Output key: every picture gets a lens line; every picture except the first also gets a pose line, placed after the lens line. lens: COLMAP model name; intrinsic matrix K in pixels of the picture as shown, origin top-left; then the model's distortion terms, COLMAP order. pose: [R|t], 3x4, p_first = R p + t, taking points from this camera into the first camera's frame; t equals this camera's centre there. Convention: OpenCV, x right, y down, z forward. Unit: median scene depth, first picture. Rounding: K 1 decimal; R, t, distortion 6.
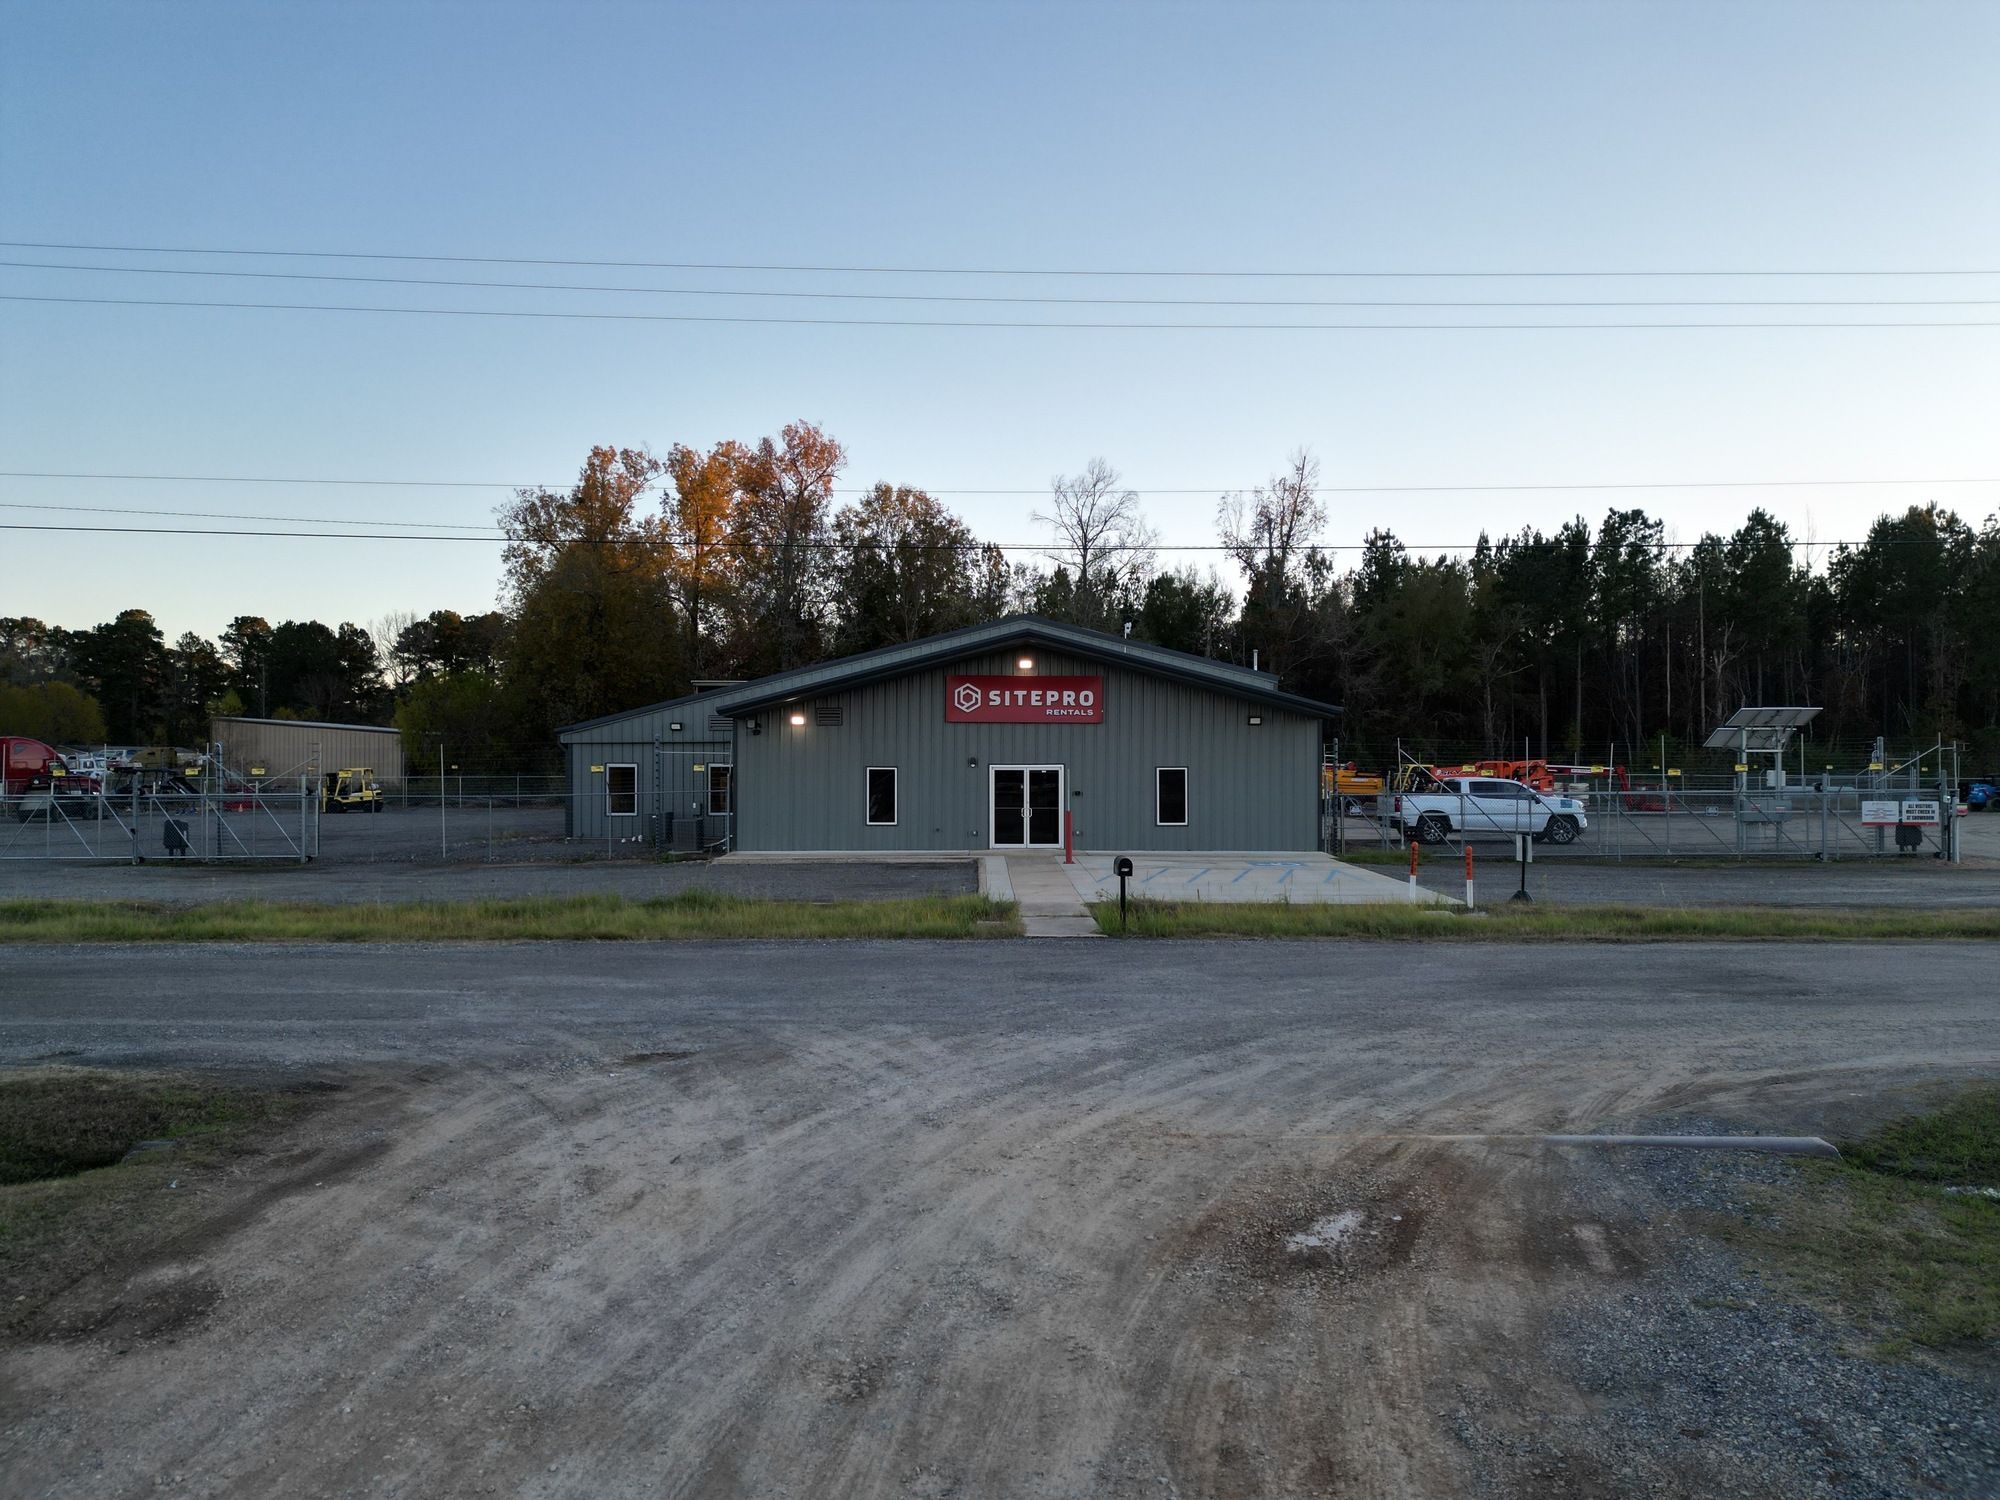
lens RADIAL K [[1410.3, 0, 1000.0], [0, 1410.3, 750.0], [0, 0, 1]] dist [0.080399, 0.000945]
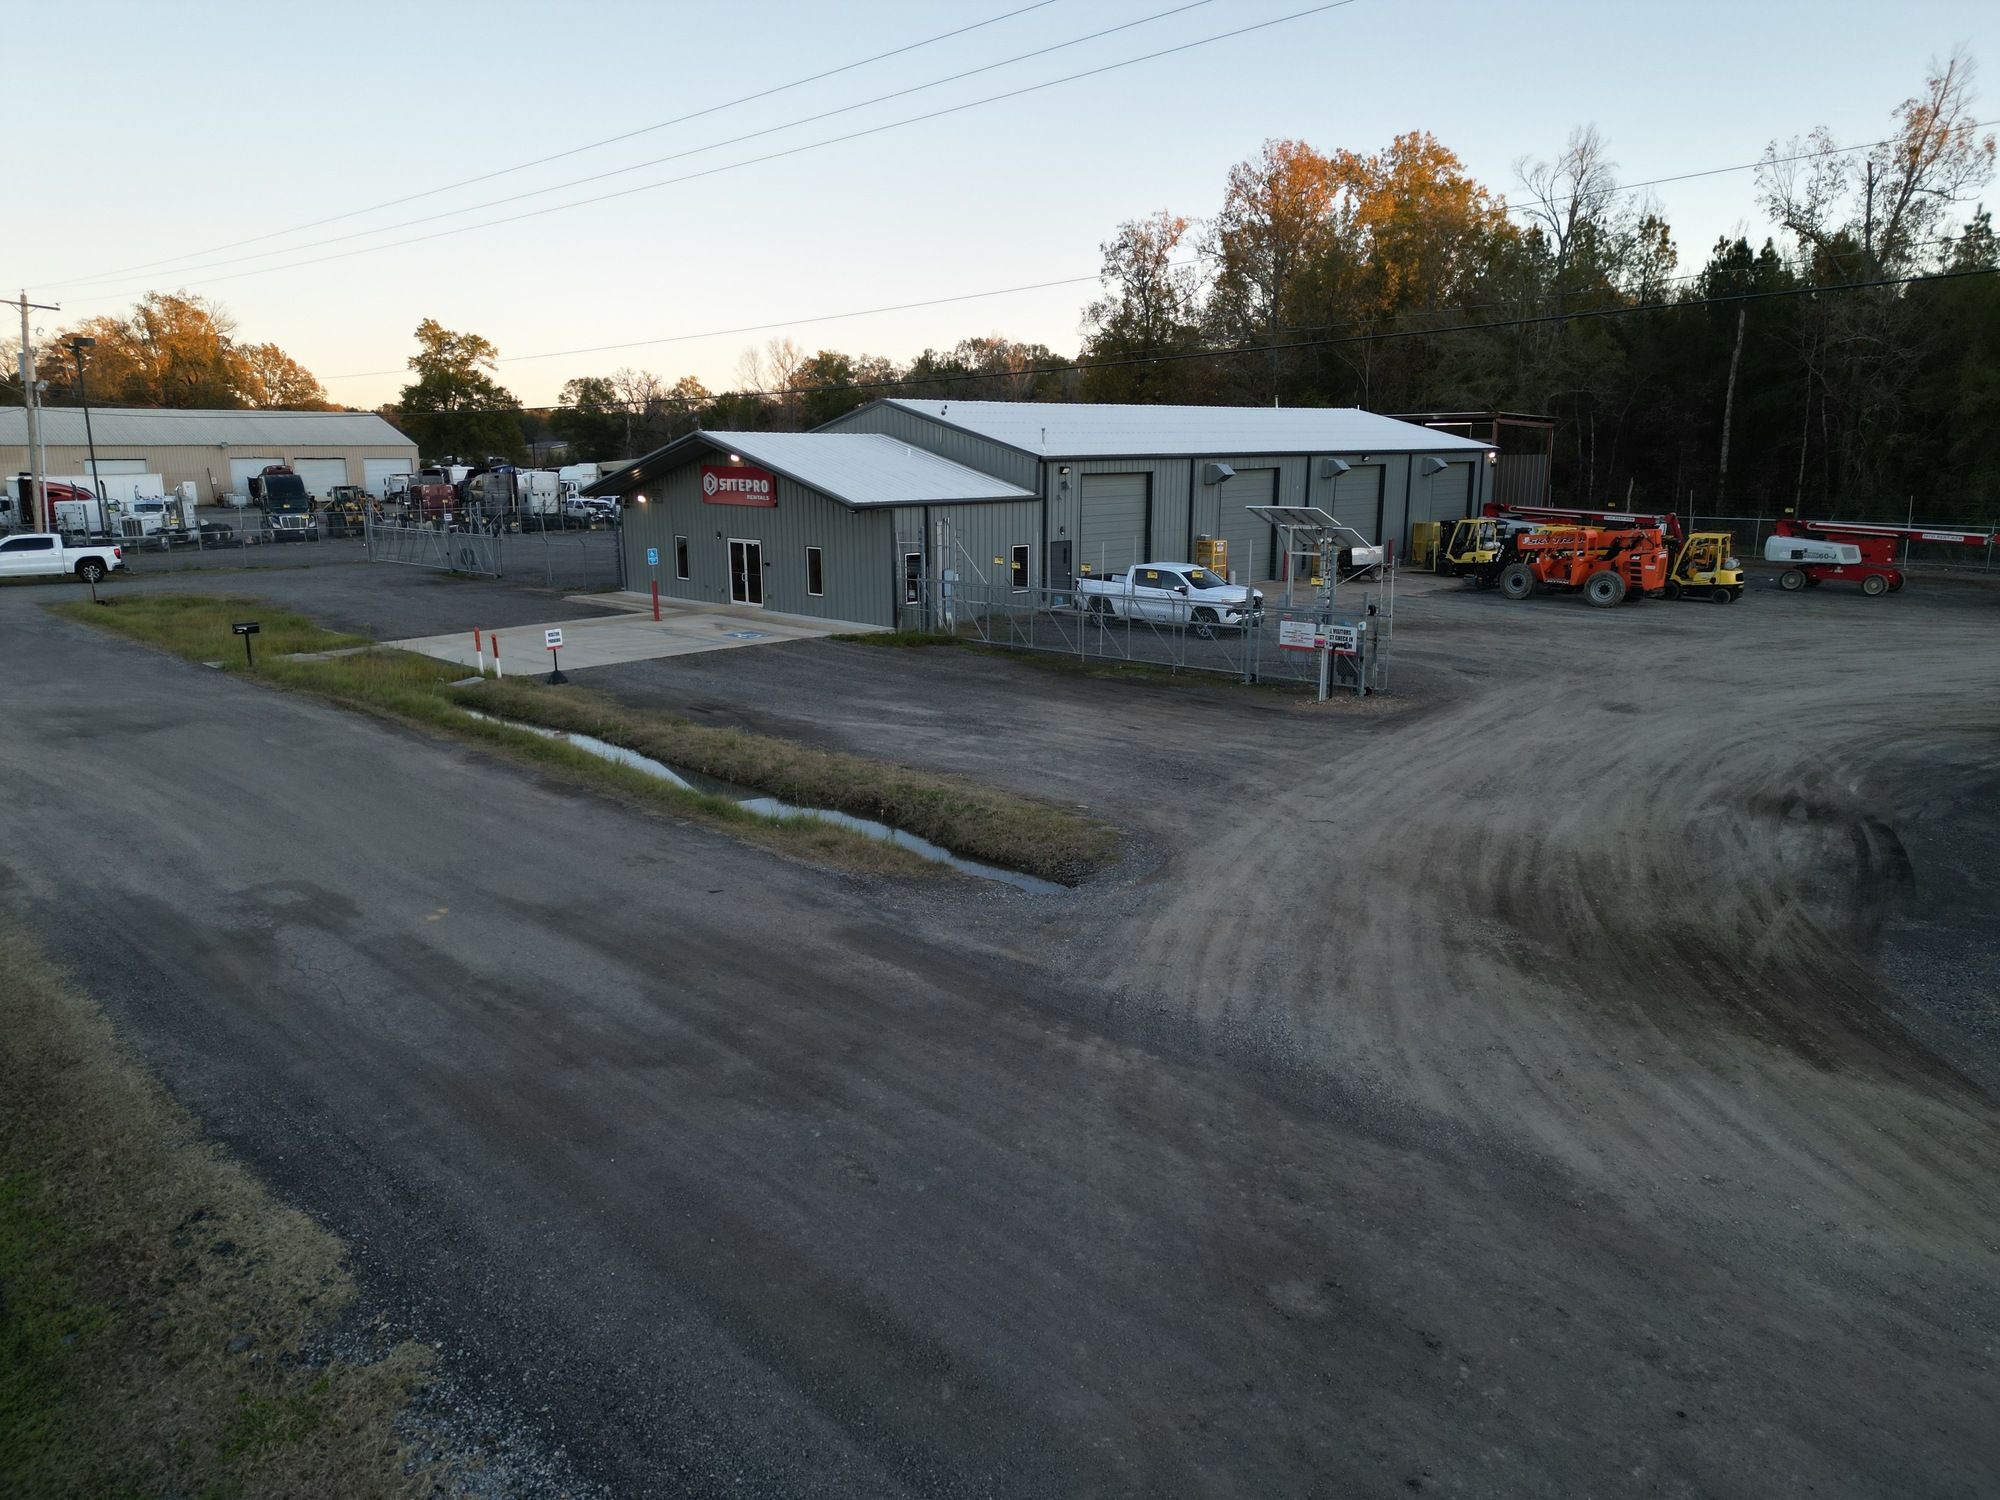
lens RADIAL K [[1351.3, 0, 1000.0], [0, 1351.3, 750.0], [0, 0, 1]] dist [0.005811, 0.000118]
pose [[0.697010, 0.149954, -0.701206, 1.050200], [0.016459, 0.974286, 0.224713, -0.073332], [0.716872, -0.168168, 0.676619, 0.317279]]
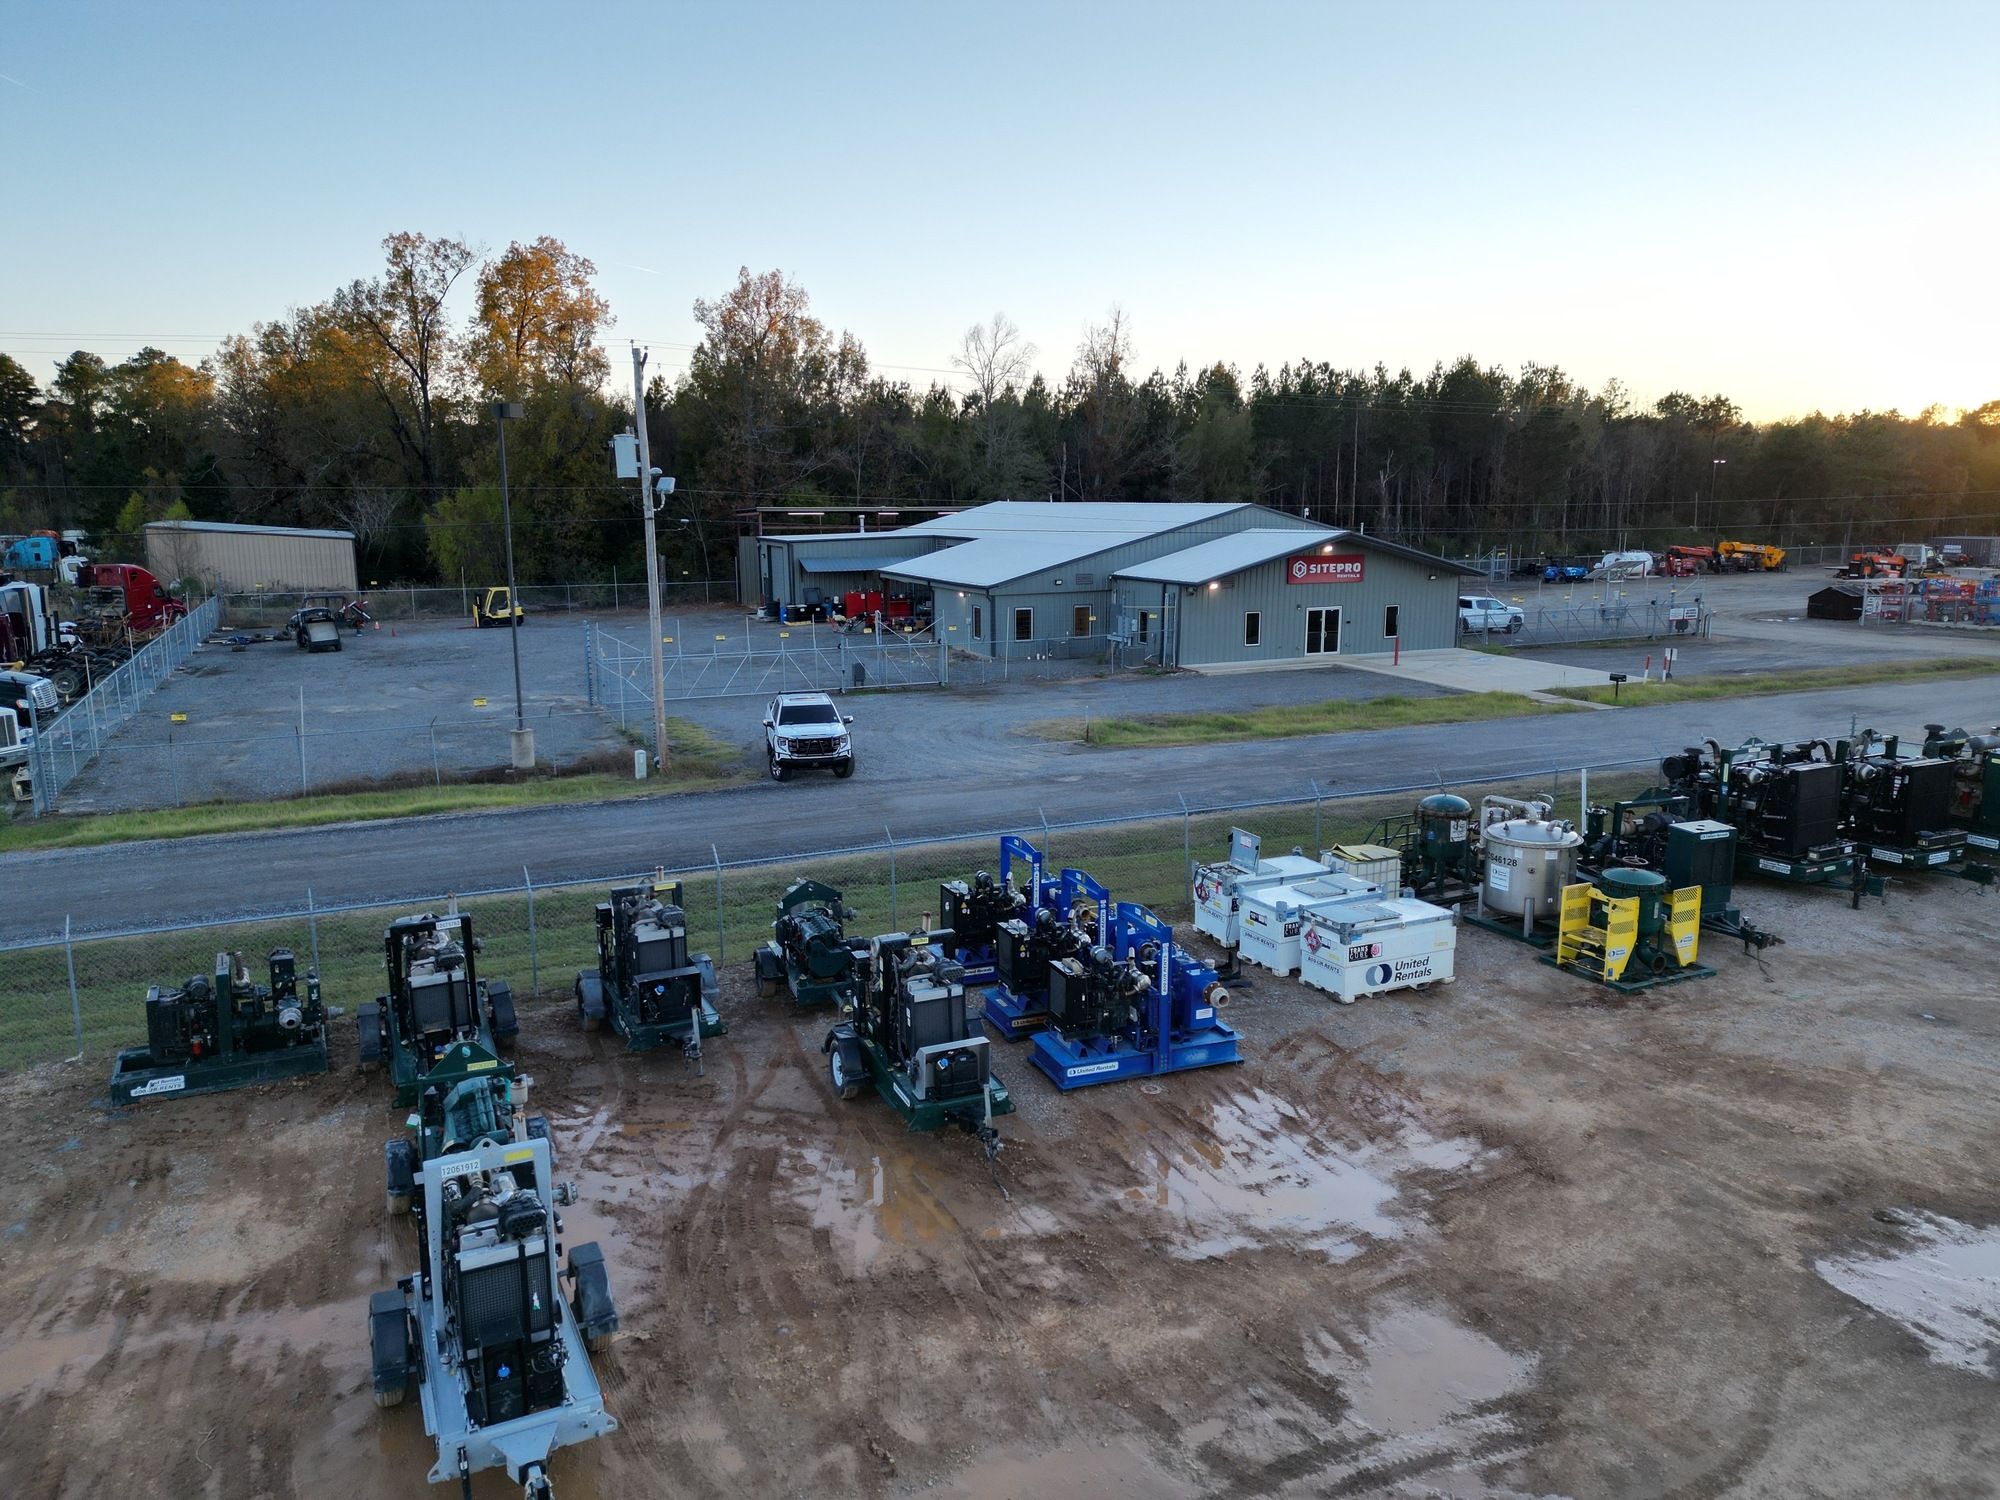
lens RADIAL K [[1351.3, 0, 1000.0], [0, 1351.3, 750.0], [0, 0, 1]] dist [0.005811, 0.000118]
pose [[0.920063, -0.079024, 0.383719, -0.994523], [0.002817, 0.980755, 0.195224, -0.141969], [-0.391761, -0.178538, 0.902578, -0.368261]]
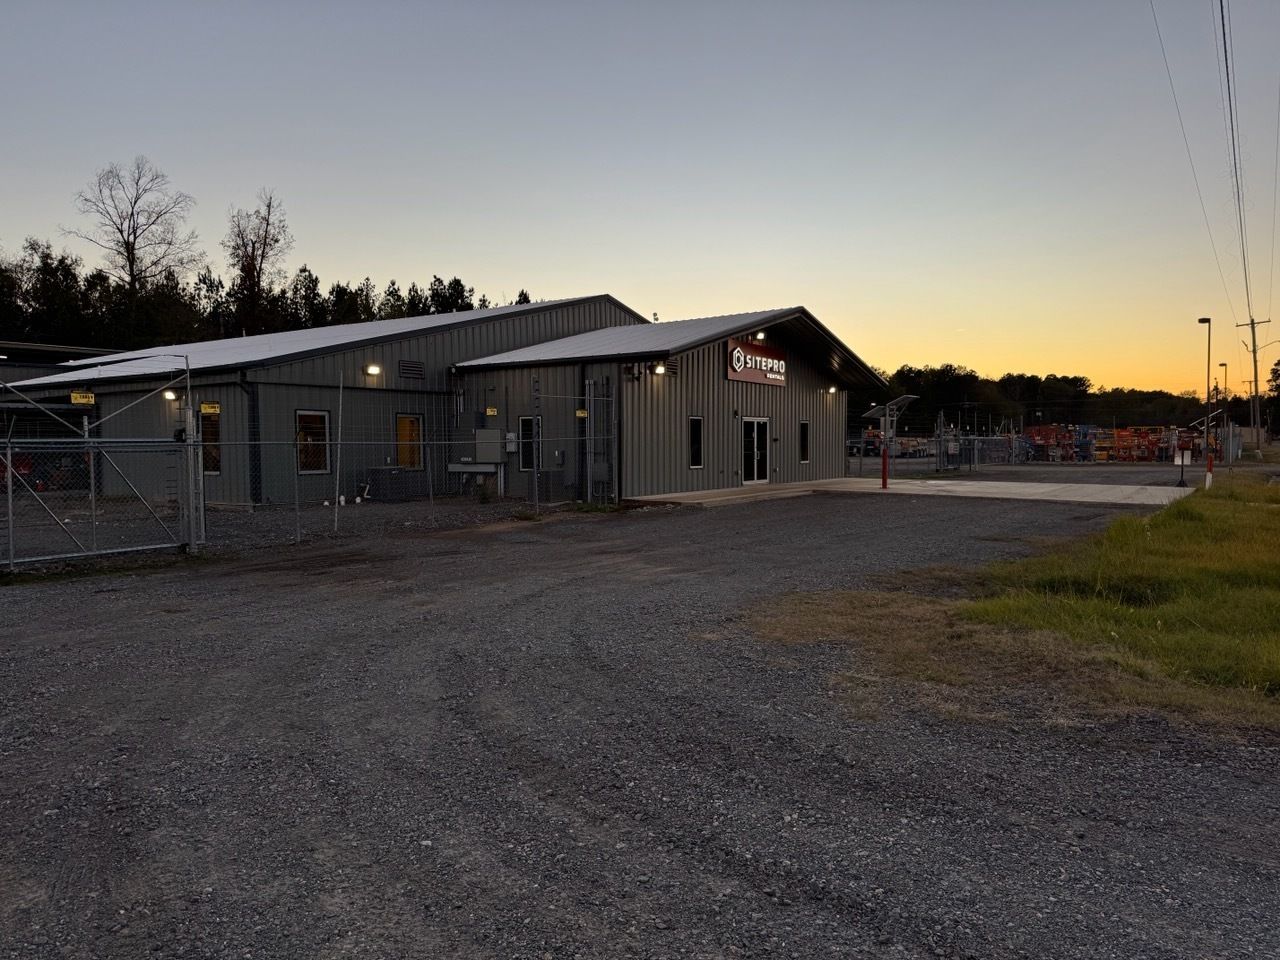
lens RADIAL K [[888.6, 0, 640.5], [0, 888.6, 504.6], [0, 0, 1]] dist [0.004559, 0.000174]
pose [[0.574287, -0.056805, 0.816681, -0.684686], [-0.004365, 0.997363, 0.072442, 0.031120], [-0.818642, -0.045167, 0.572525, 0.630733]]
